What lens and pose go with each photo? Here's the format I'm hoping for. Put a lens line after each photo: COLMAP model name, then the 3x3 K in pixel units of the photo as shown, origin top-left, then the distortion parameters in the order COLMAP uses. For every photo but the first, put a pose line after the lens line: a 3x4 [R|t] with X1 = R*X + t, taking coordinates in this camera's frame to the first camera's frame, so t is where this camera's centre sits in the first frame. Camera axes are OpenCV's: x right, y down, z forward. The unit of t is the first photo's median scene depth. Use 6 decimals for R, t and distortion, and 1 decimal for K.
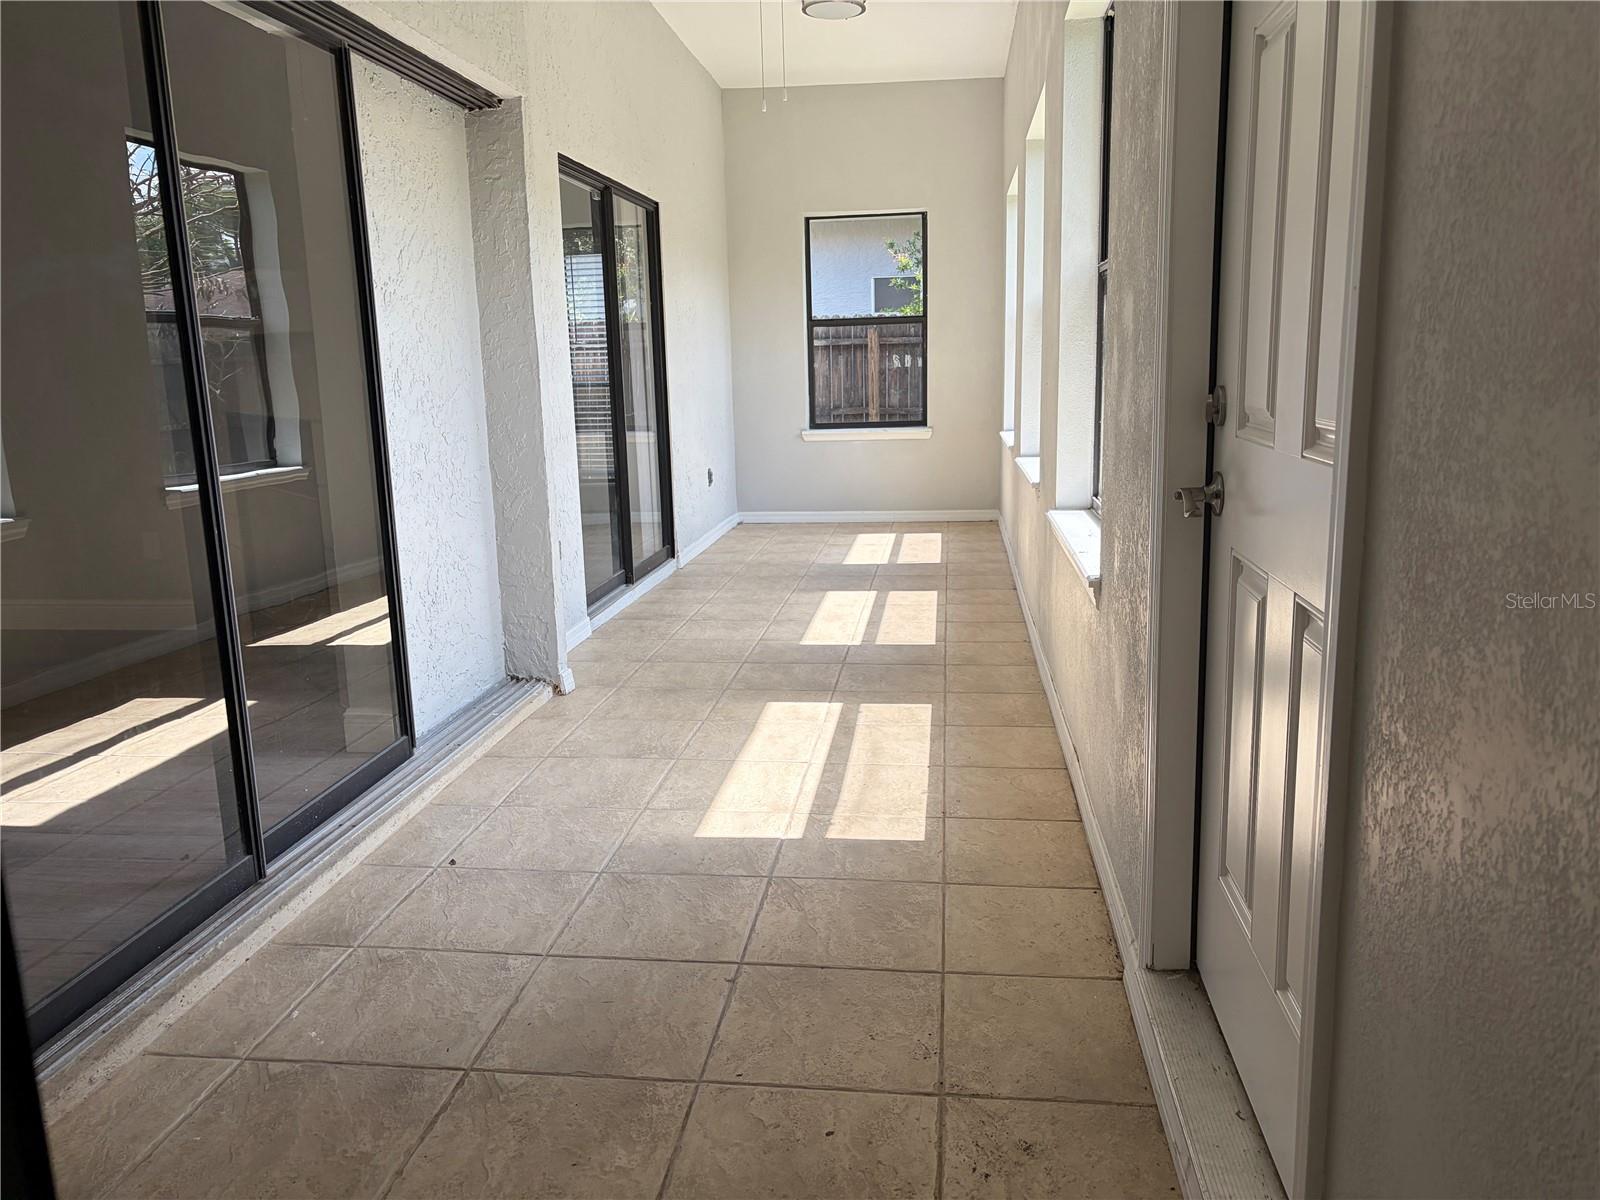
lens RADIAL K [[1195.0, 0, 800.0], [0, 1195.0, 600.0], [0, 0, 1]] dist [-0.089068, -0.000118]
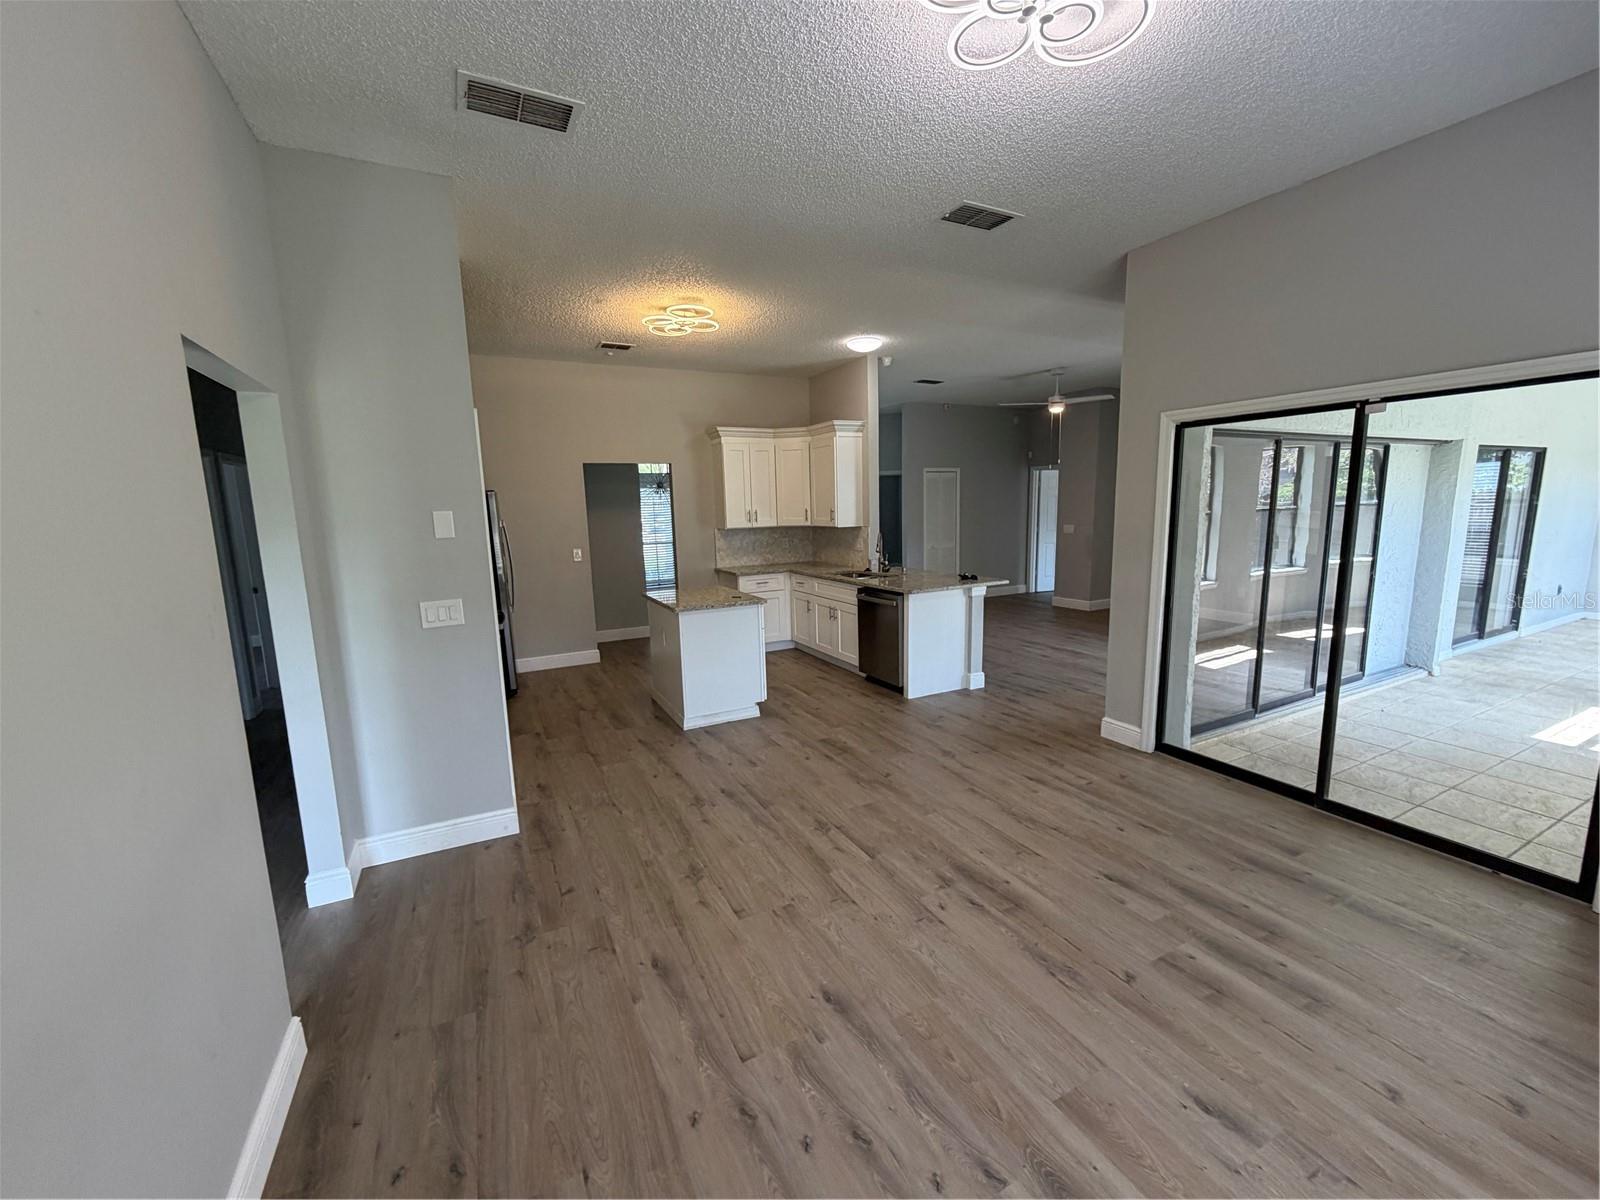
lens RADIAL K [[633.8, 0, 800.0], [0, 633.8, 600.0], [0, 0, 1]] dist [0.000888, 0.000063]
pose [[0.561618, 0.149449, -0.813788, 0.095995], [-0.154909, 0.985152, 0.074012, 0.024805], [0.812766, 0.084497, 0.576430, -0.721269]]
